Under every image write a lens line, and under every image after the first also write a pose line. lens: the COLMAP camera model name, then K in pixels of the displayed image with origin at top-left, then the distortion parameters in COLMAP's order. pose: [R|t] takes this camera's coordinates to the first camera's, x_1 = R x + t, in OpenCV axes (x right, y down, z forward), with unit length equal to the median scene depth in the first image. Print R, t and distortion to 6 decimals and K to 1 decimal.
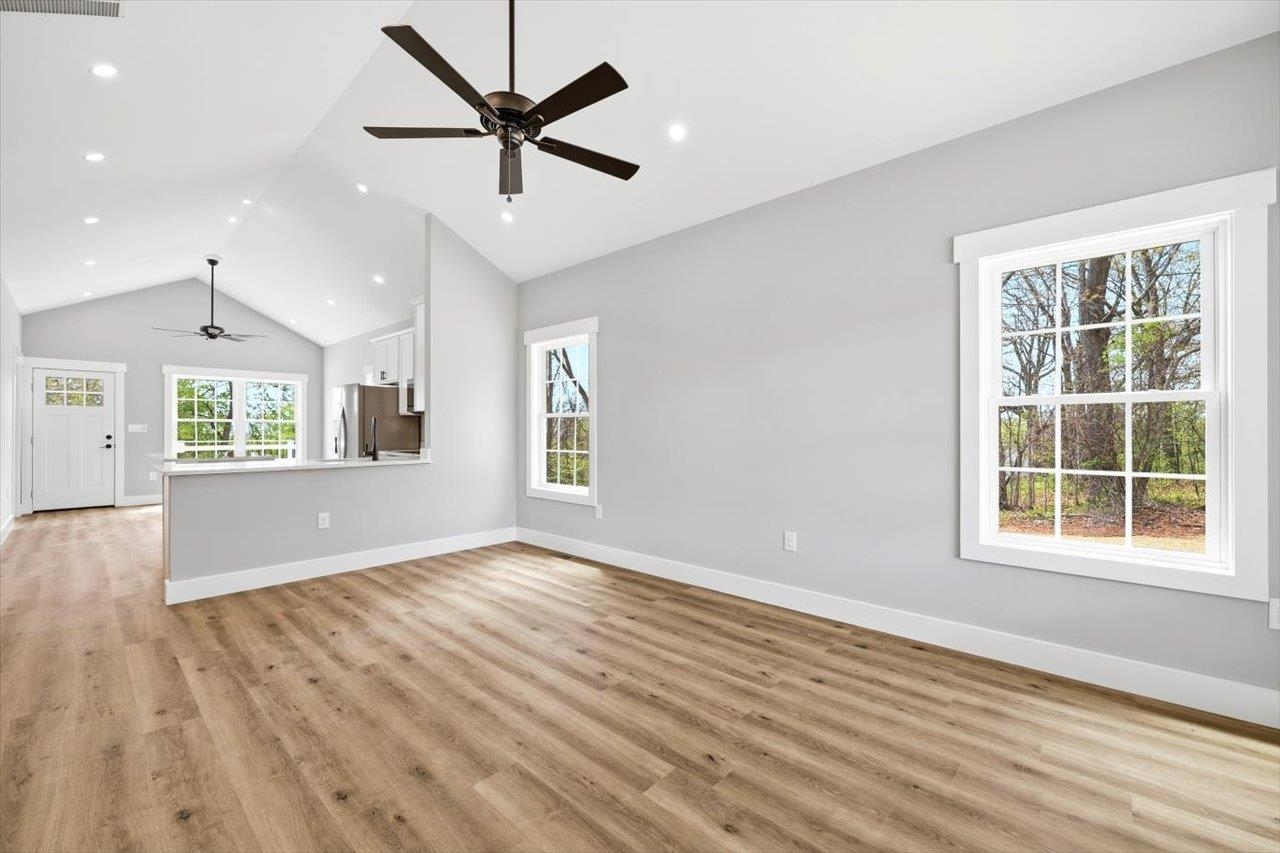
lens RADIAL K [[509.7, 0, 647.5], [0, 509.7, 427.6], [0, 0, 1]] dist [0.001418, 0.000484]
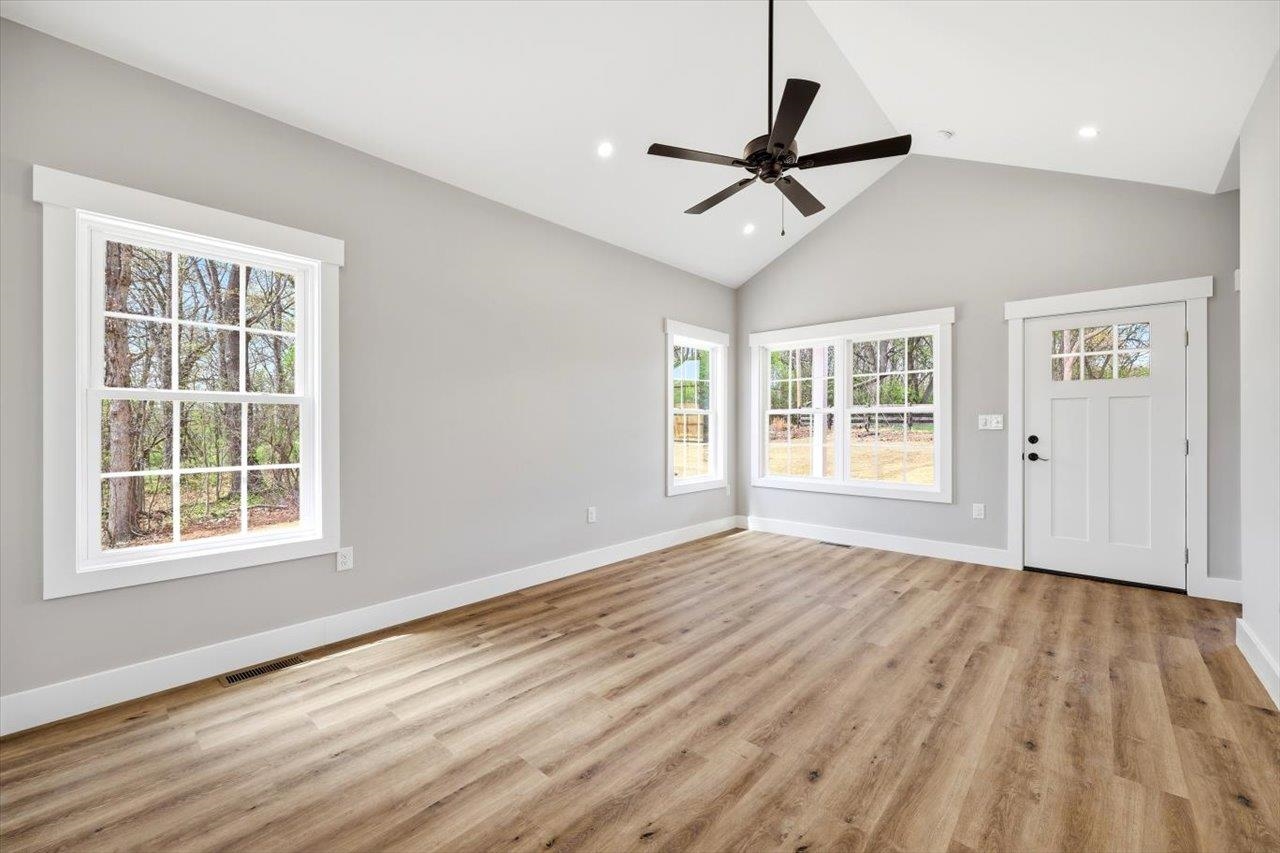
lens RADIAL K [[509.7, 0, 647.5], [0, 509.7, 427.6], [0, 0, 1]] dist [0.001418, 0.000484]
pose [[-0.004416, -0.000886, 0.999990, -1.084976], [-0.002732, 0.999996, 0.000874, 0.012129], [-0.999987, -0.002728, -0.004419, 0.986139]]
